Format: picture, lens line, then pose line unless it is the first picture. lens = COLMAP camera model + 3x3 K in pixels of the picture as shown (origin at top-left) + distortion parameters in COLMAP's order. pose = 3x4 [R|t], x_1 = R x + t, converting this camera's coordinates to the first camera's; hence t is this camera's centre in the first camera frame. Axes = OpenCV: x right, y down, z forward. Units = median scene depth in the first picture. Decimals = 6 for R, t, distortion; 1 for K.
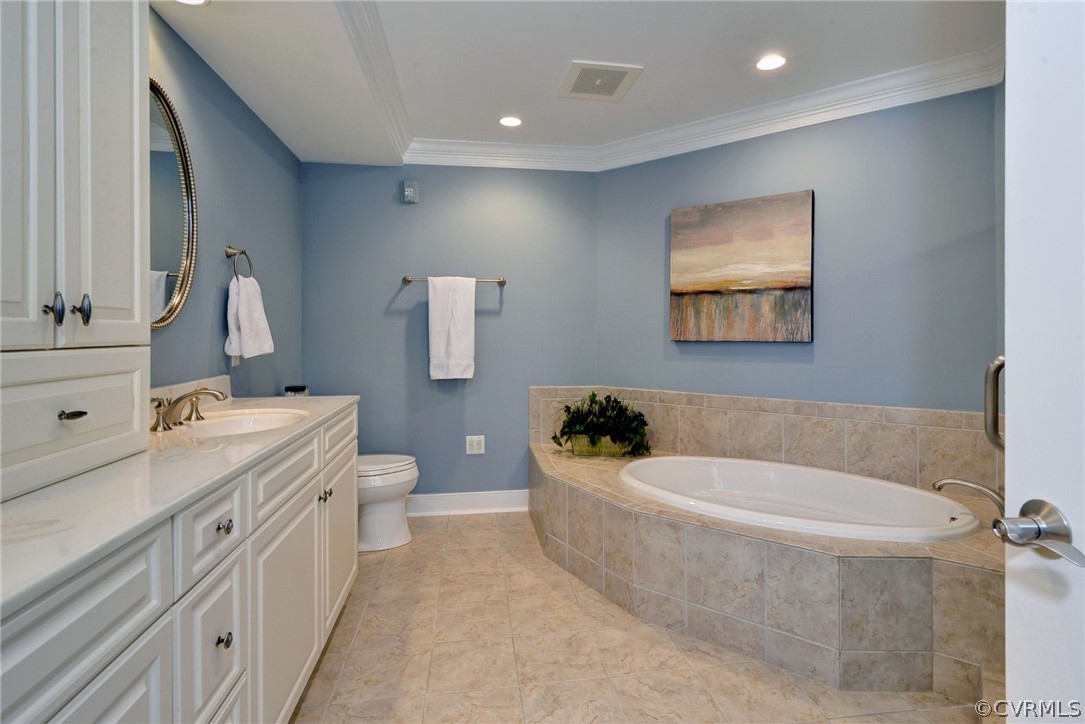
lens RADIAL K [[548.8, 0, 545.5], [0, 548.8, 336.0], [0, 0, 1]] dist [0.001631, -0.000820]
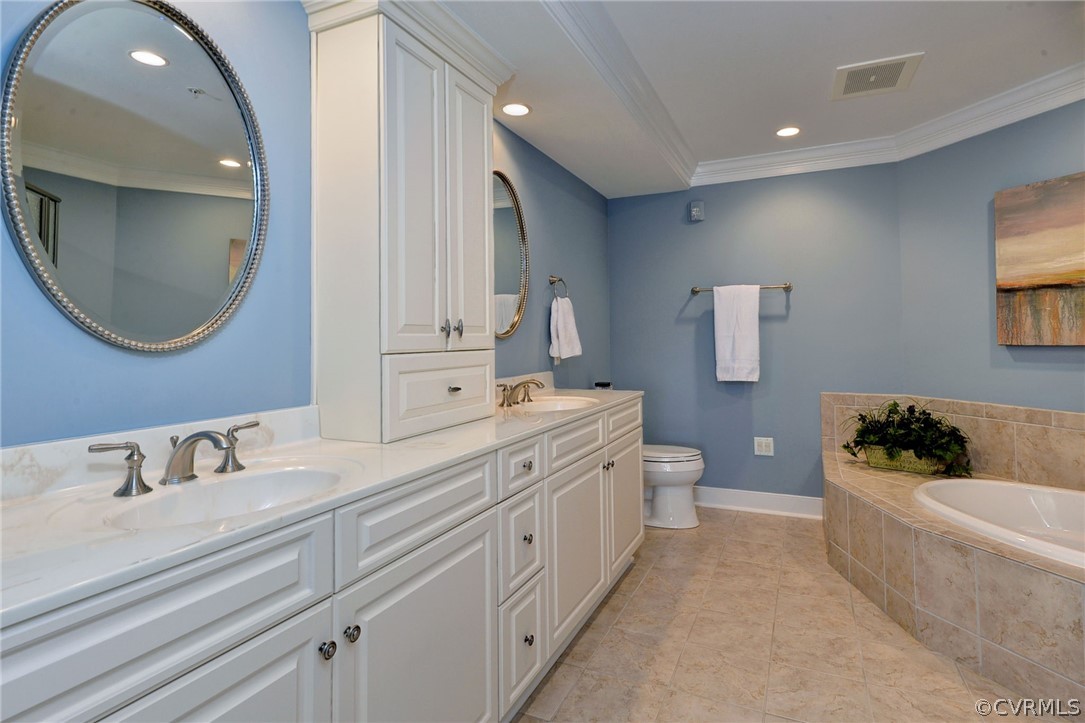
lens RADIAL K [[548.8, 0, 545.5], [0, 548.8, 335.5], [0, 0, 1]] dist [0.001631, -0.000820]
pose [[0.833786, -0.010552, -0.551987, 0.144883], [0.006135, 0.999933, -0.009848, -0.003266], [0.552053, 0.004825, 0.833795, -0.123784]]
